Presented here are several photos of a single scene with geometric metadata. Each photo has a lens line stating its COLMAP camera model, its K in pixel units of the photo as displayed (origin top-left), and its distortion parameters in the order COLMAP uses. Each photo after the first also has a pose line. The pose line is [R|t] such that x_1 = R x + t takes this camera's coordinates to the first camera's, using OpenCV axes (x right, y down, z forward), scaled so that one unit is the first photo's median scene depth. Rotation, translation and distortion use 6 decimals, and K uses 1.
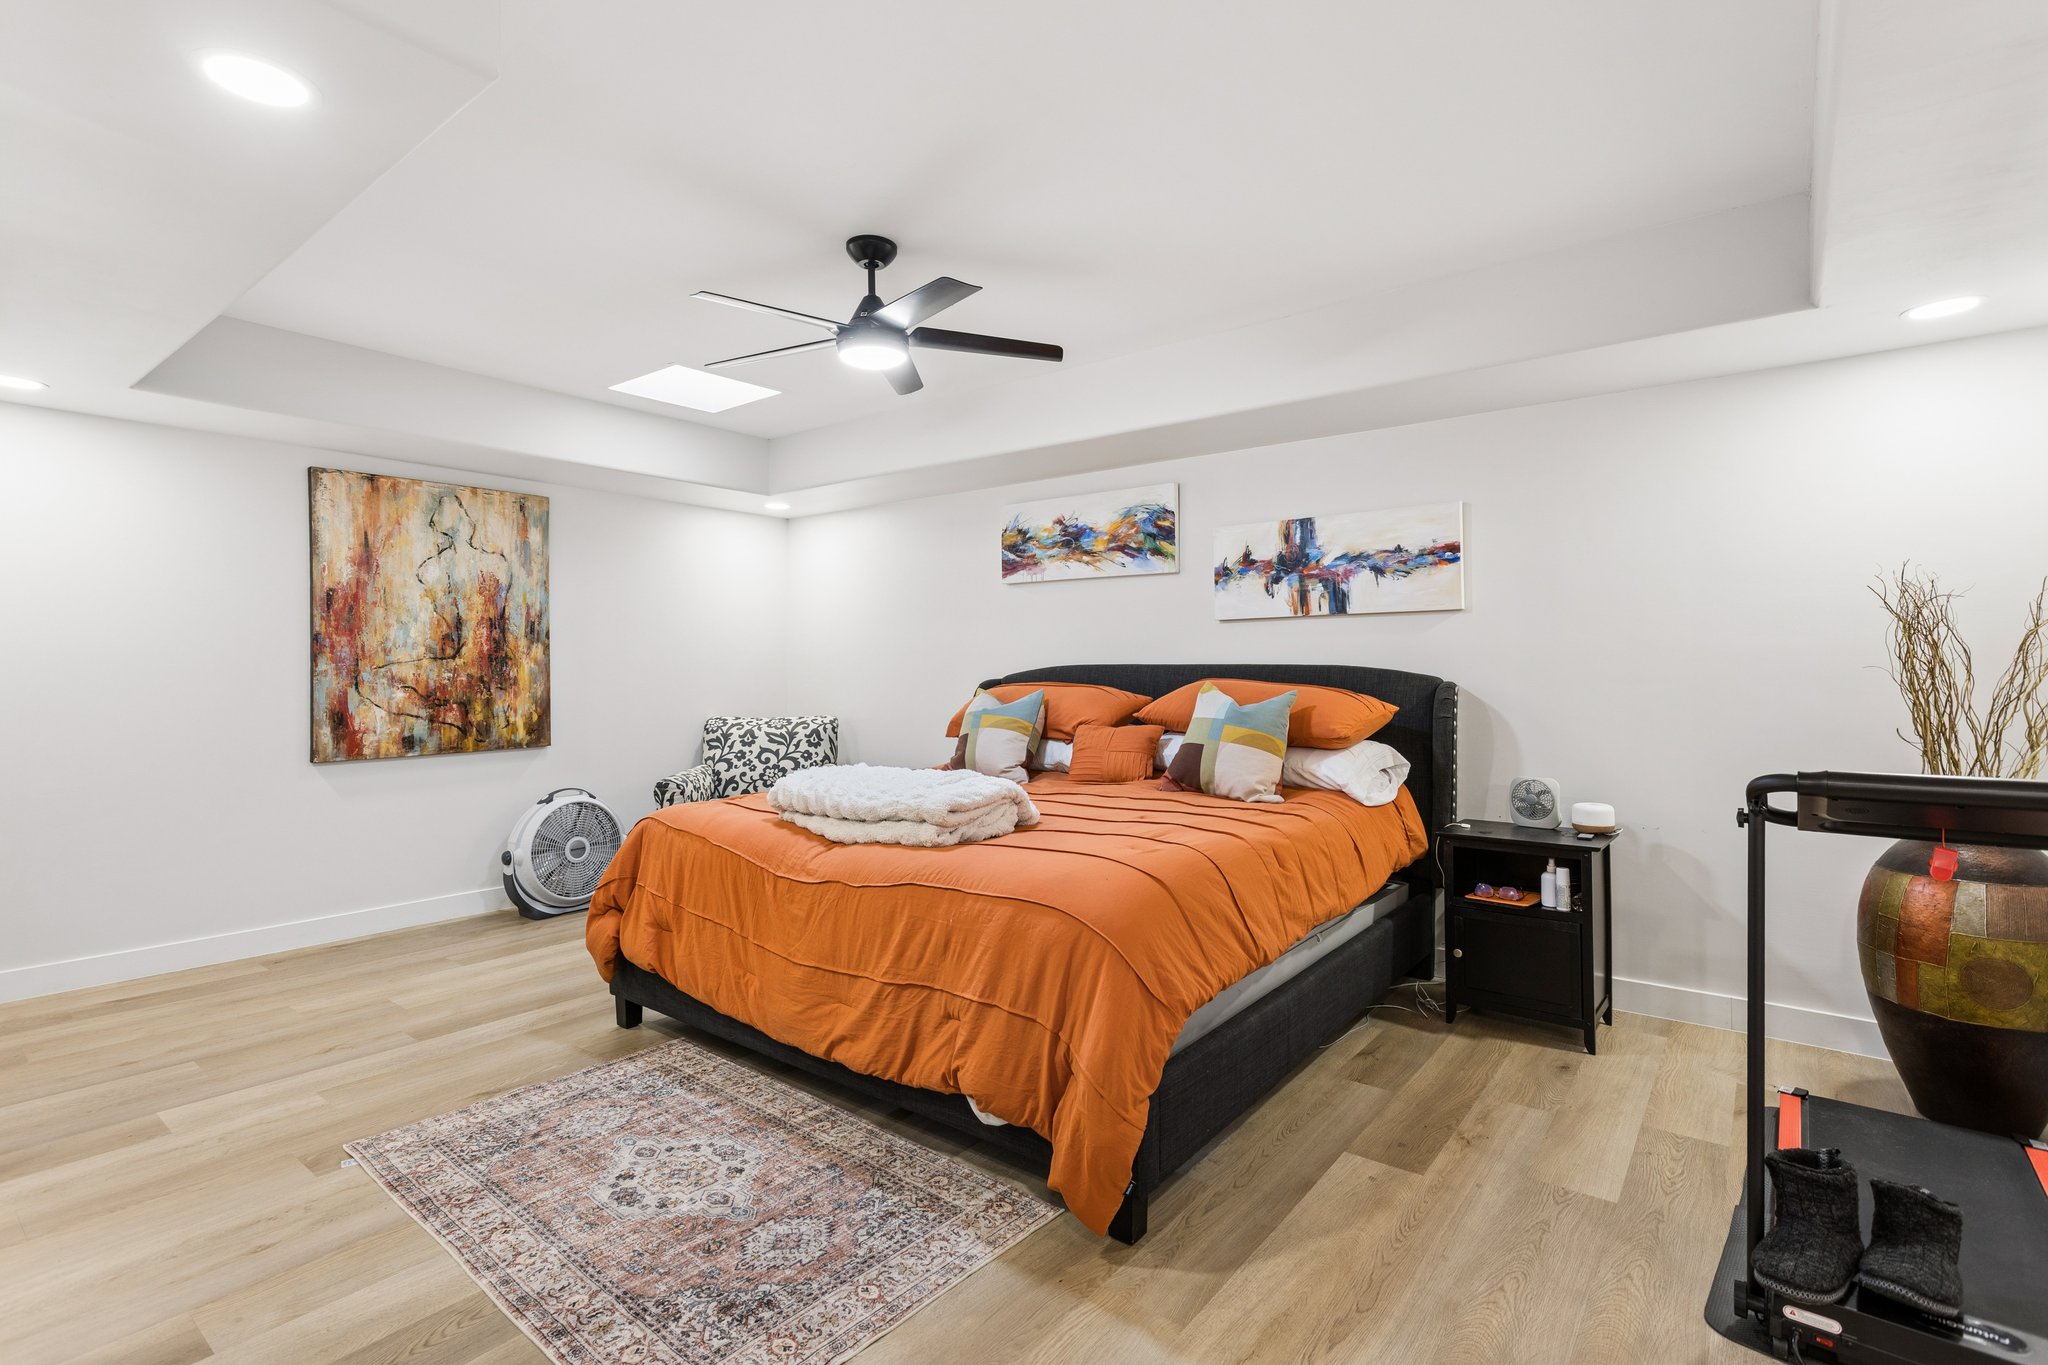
lens RADIAL K [[956.2, 0, 1016.5], [0, 956.2, 666.1], [0, 0, 1]] dist [0.002752, 0.000490]
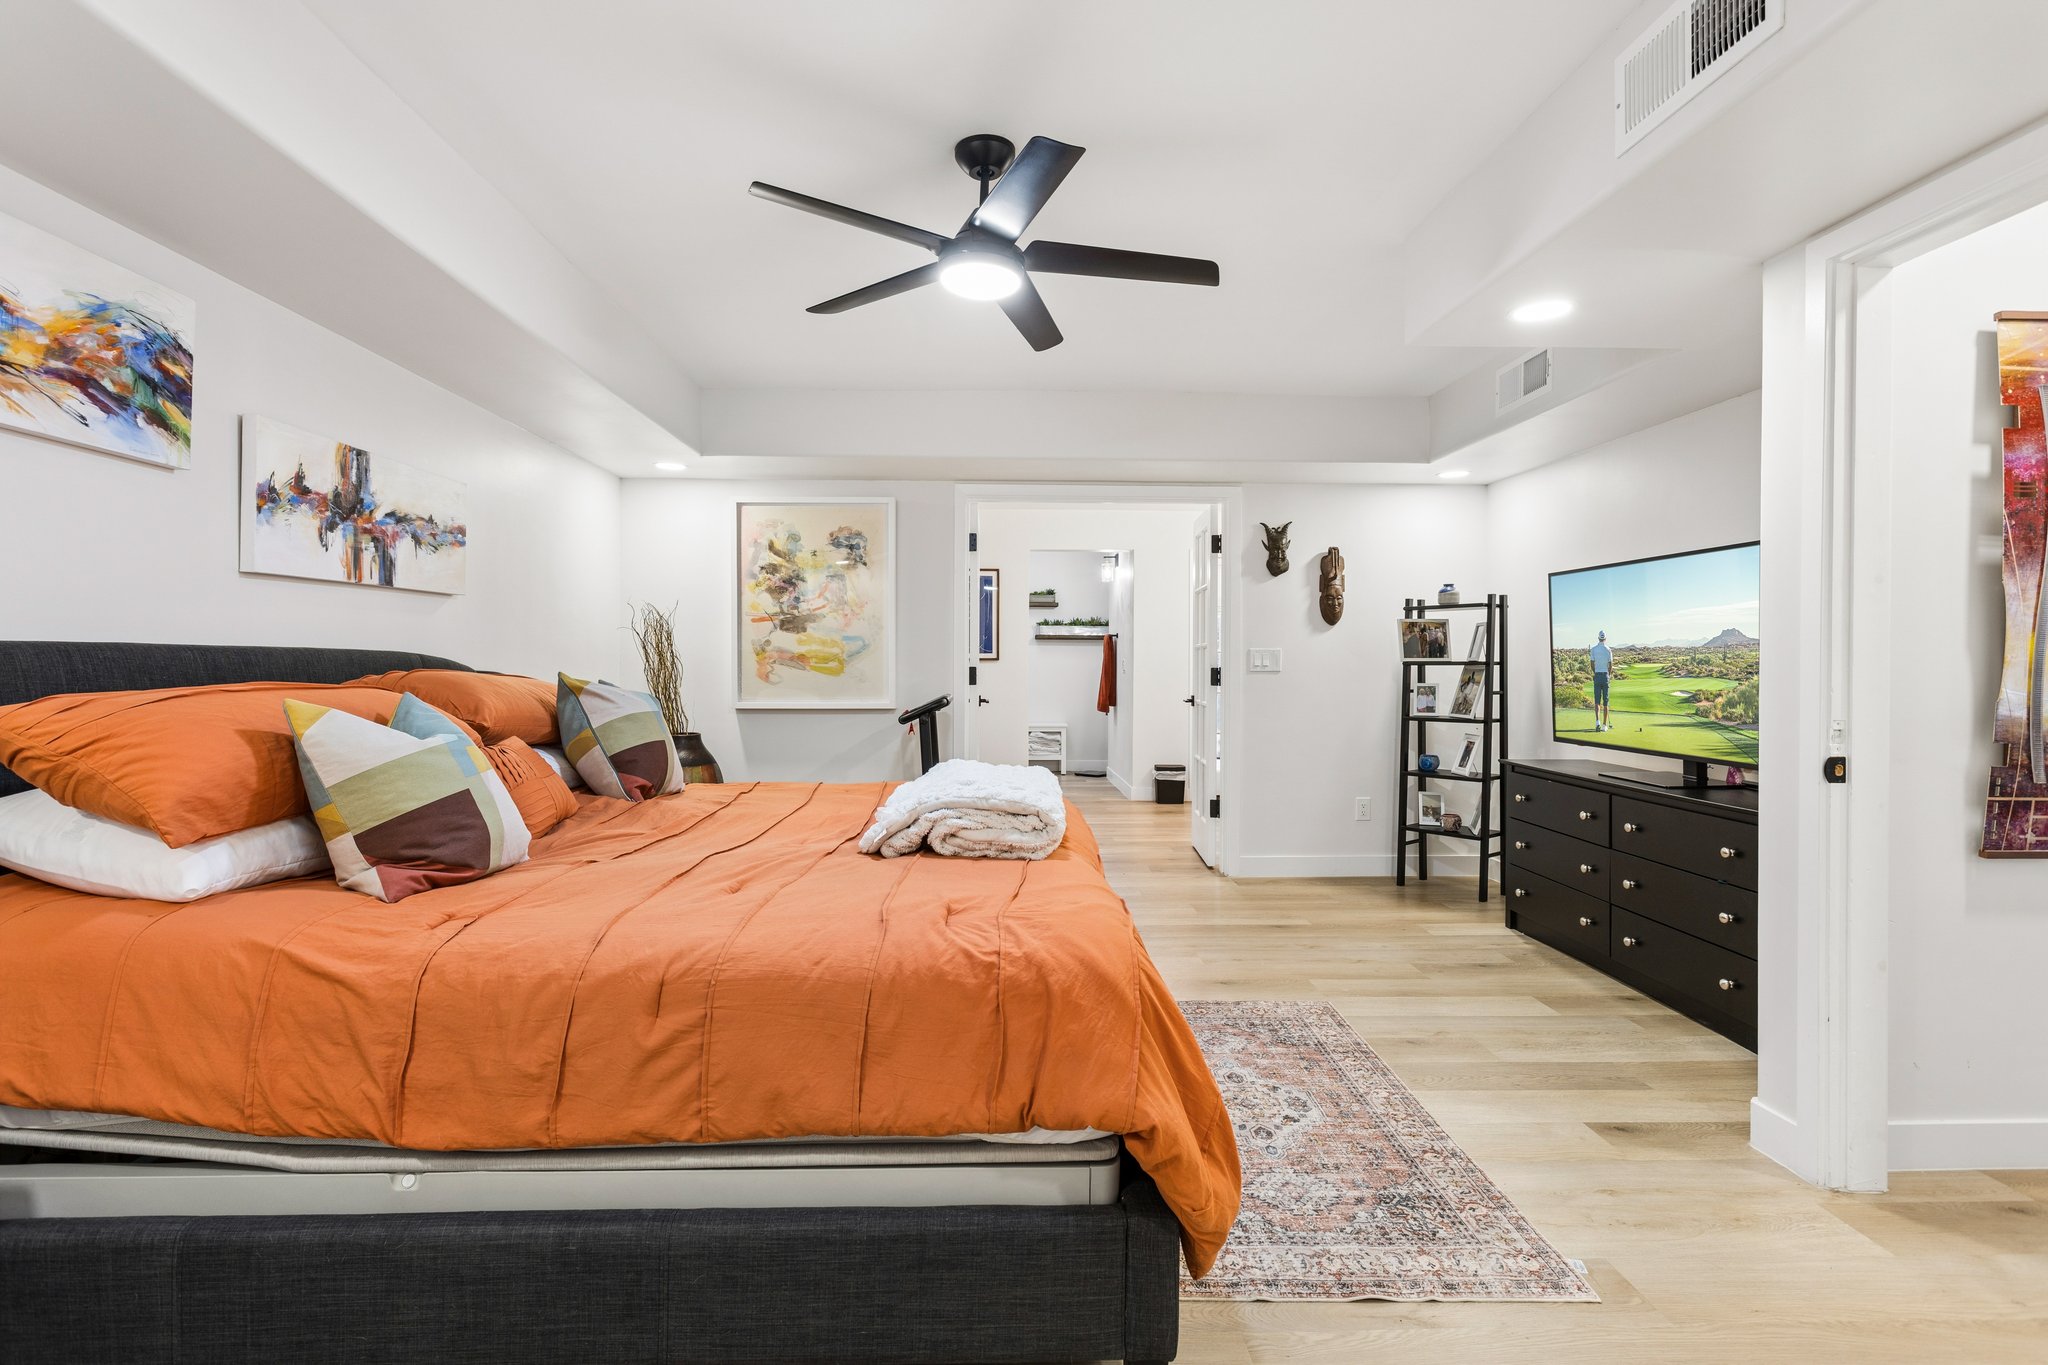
lens RADIAL K [[956.2, 0, 1011.7], [0, 956.2, 669.5], [0, 0, 1]] dist [0.002752, 0.000490]
pose [[-0.640190, -0.007871, 0.768176, -0.577201], [-0.005161, 0.999969, 0.005944, 0.006460], [-0.768199, -0.000159, -0.640211, 1.079031]]
